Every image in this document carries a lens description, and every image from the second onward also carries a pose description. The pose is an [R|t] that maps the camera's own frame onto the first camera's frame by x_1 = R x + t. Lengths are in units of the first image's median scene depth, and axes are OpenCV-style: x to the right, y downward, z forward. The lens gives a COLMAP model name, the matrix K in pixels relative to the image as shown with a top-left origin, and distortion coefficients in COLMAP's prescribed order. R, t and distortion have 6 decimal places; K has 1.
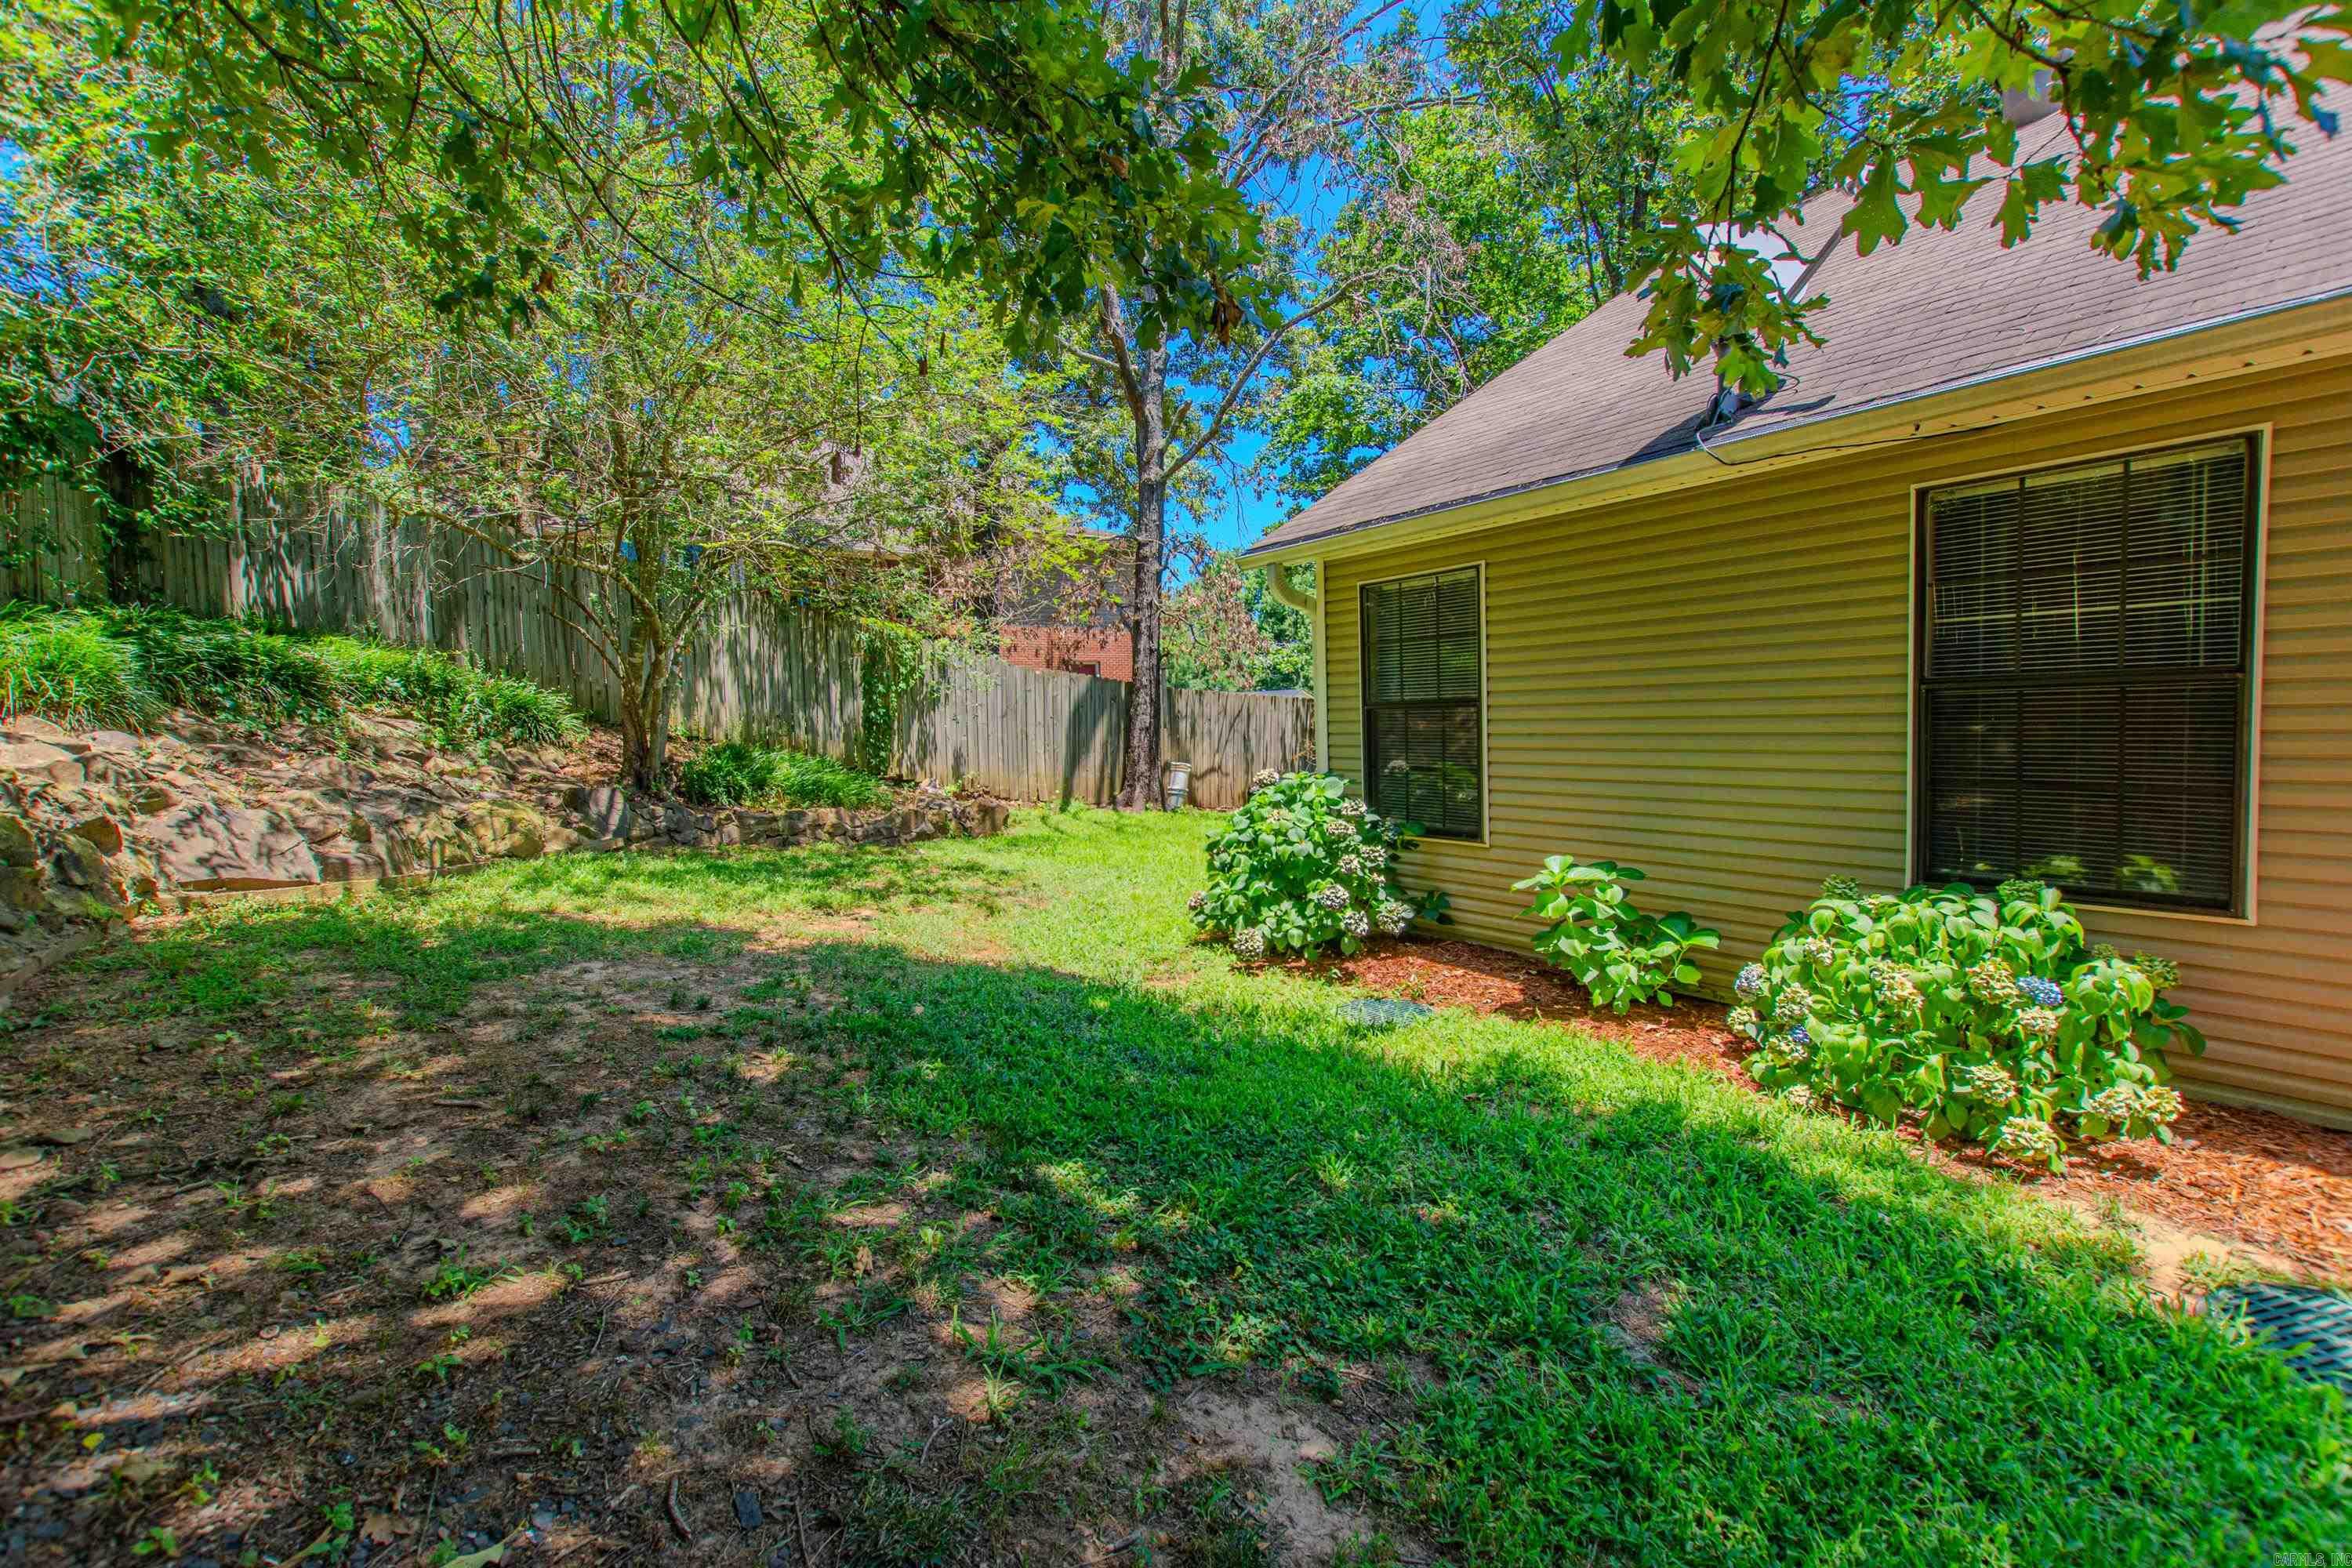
lens RADIAL K [[1016.8, 0, 1181.5], [0, 1016.8, 783.6], [0, 0, 1]] dist [0.001428, -0.000249]
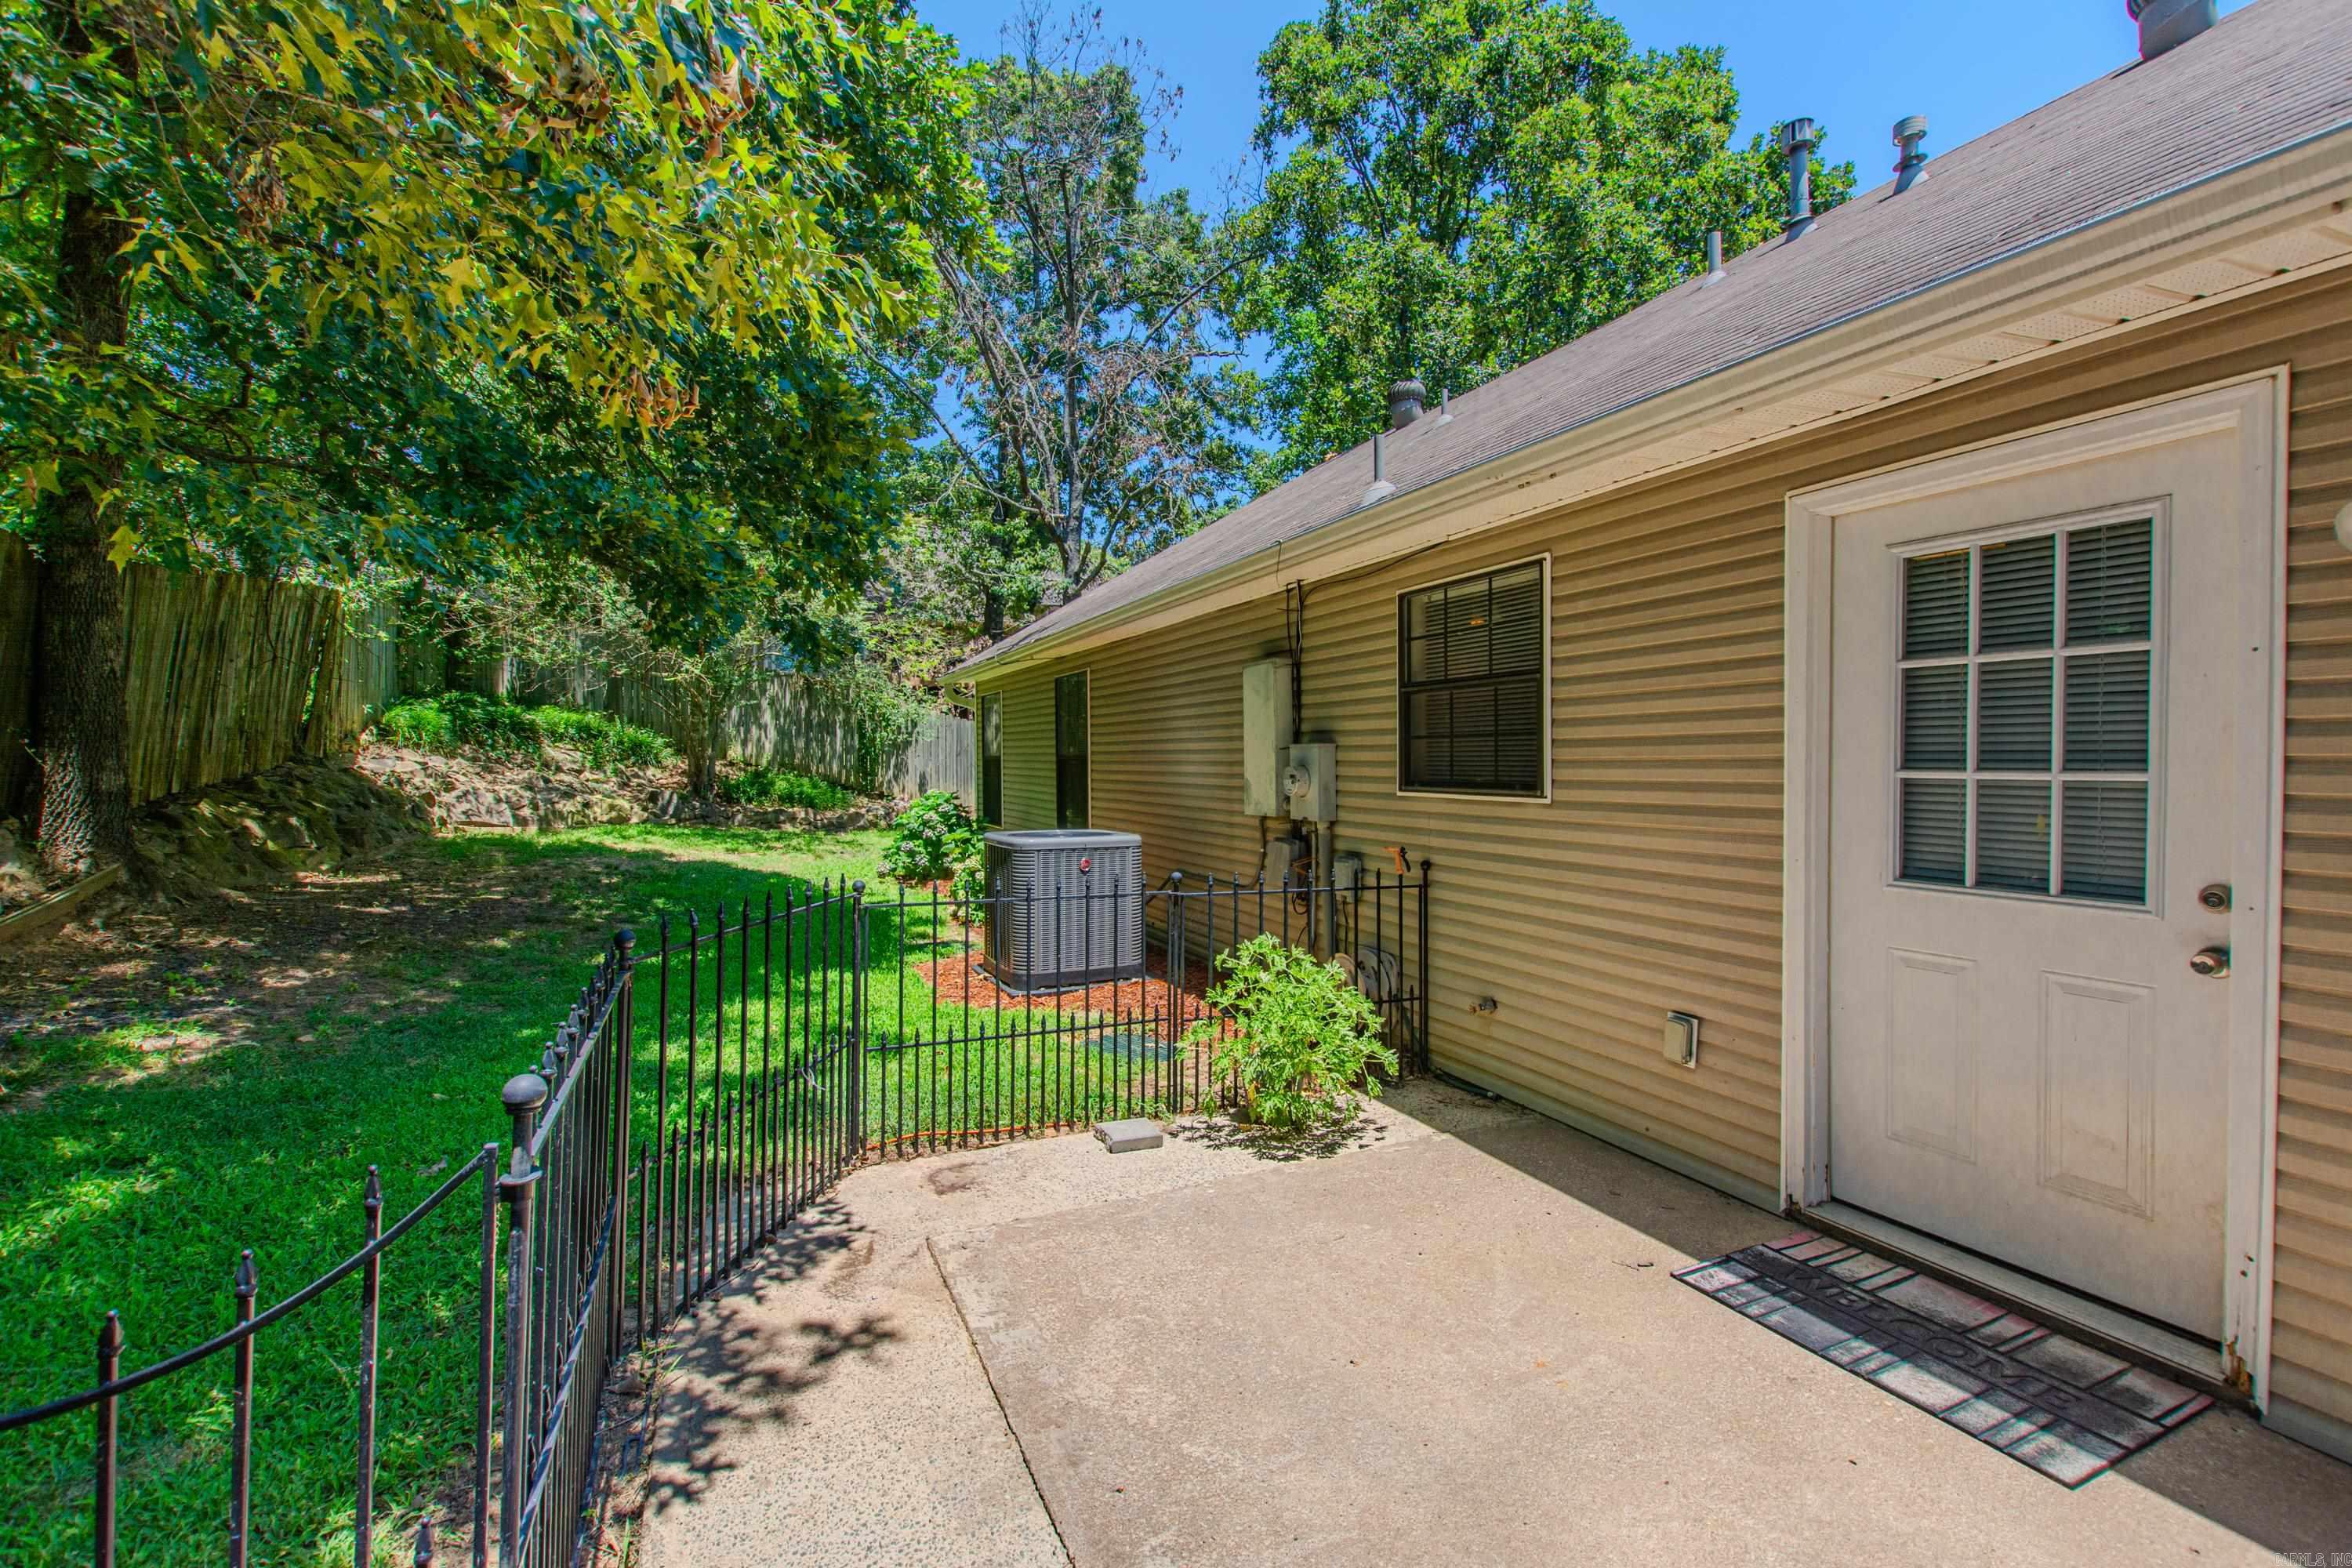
lens RADIAL K [[1016.8, 0, 1181.5], [0, 1016.8, 783.6], [0, 0, 1]] dist [0.001428, -0.000249]
pose [[0.980057, 0.023488, -0.197324, 0.817482], [-0.029928, 0.999110, -0.029720, 0.022035], [0.196450, 0.035033, 0.979888, -0.712522]]
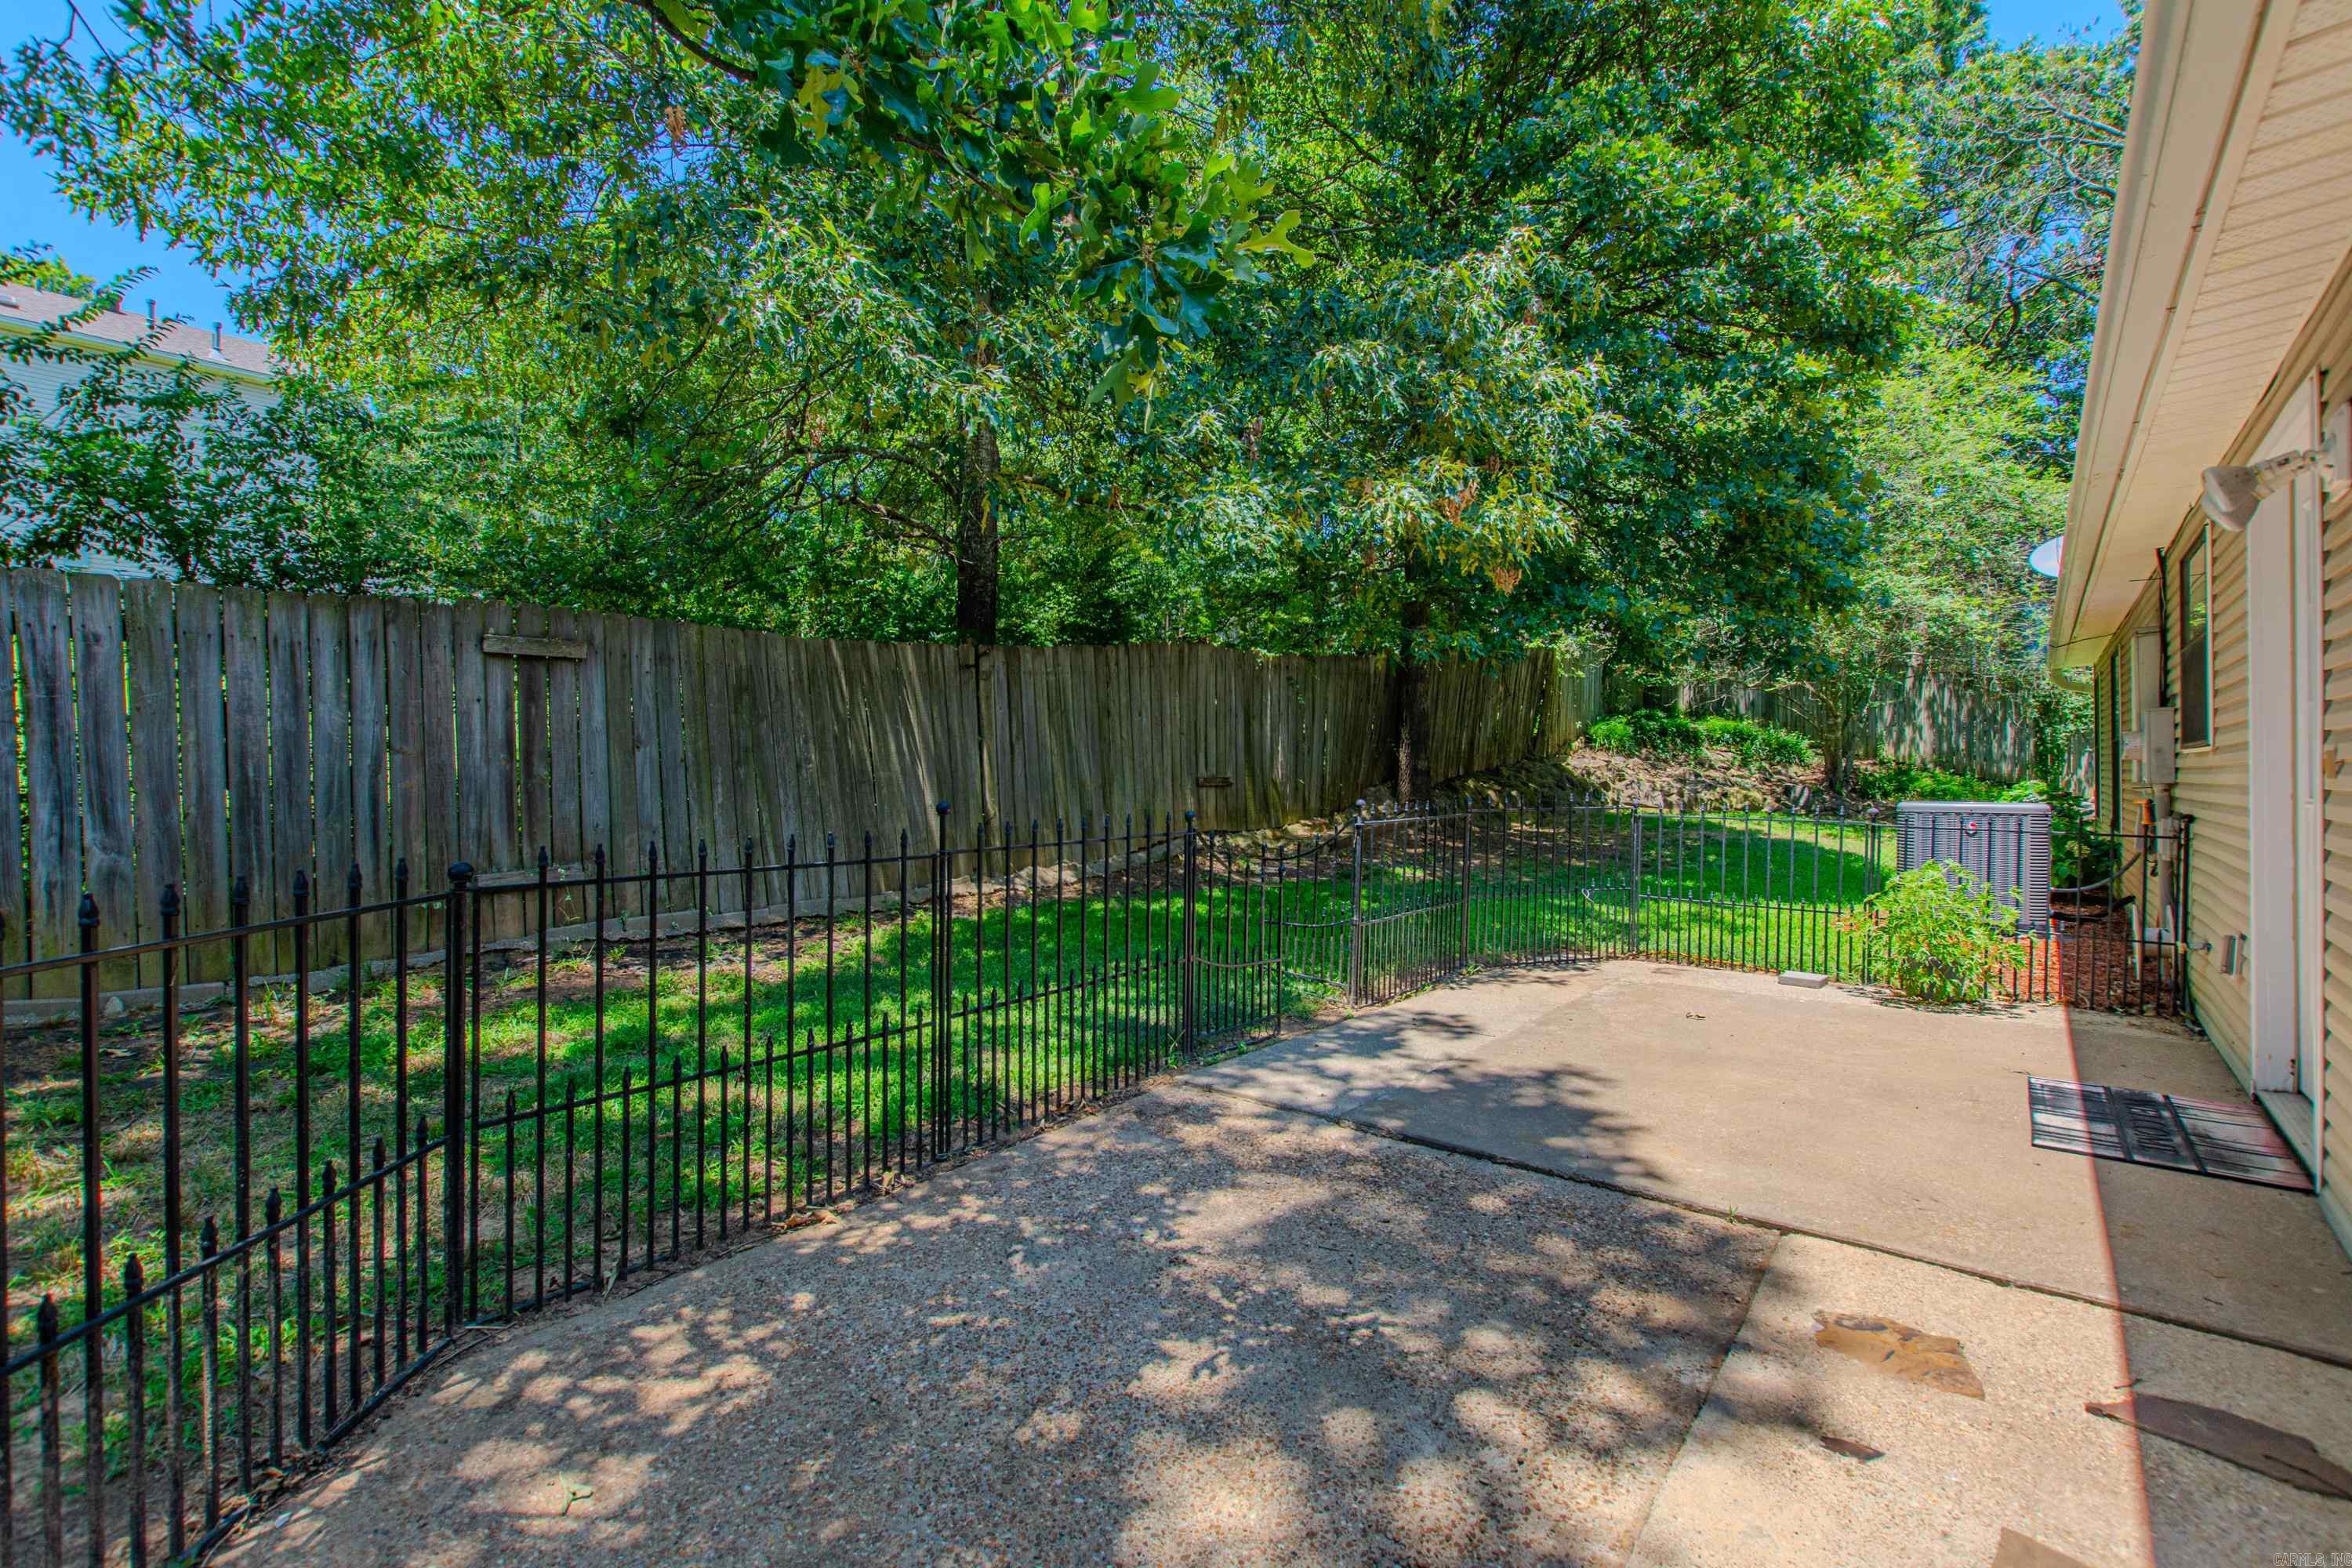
lens RADIAL K [[1027.4, 0, 1186.3], [0, 1027.4, 782.6], [0, 0, 1]] dist [0.009055, -0.004776]
pose [[0.251512, 0.024976, -0.967532, 1.352985], [-0.057915, 0.998264, 0.010714, 0.058337], [0.966120, 0.053340, 0.252521, -0.866779]]
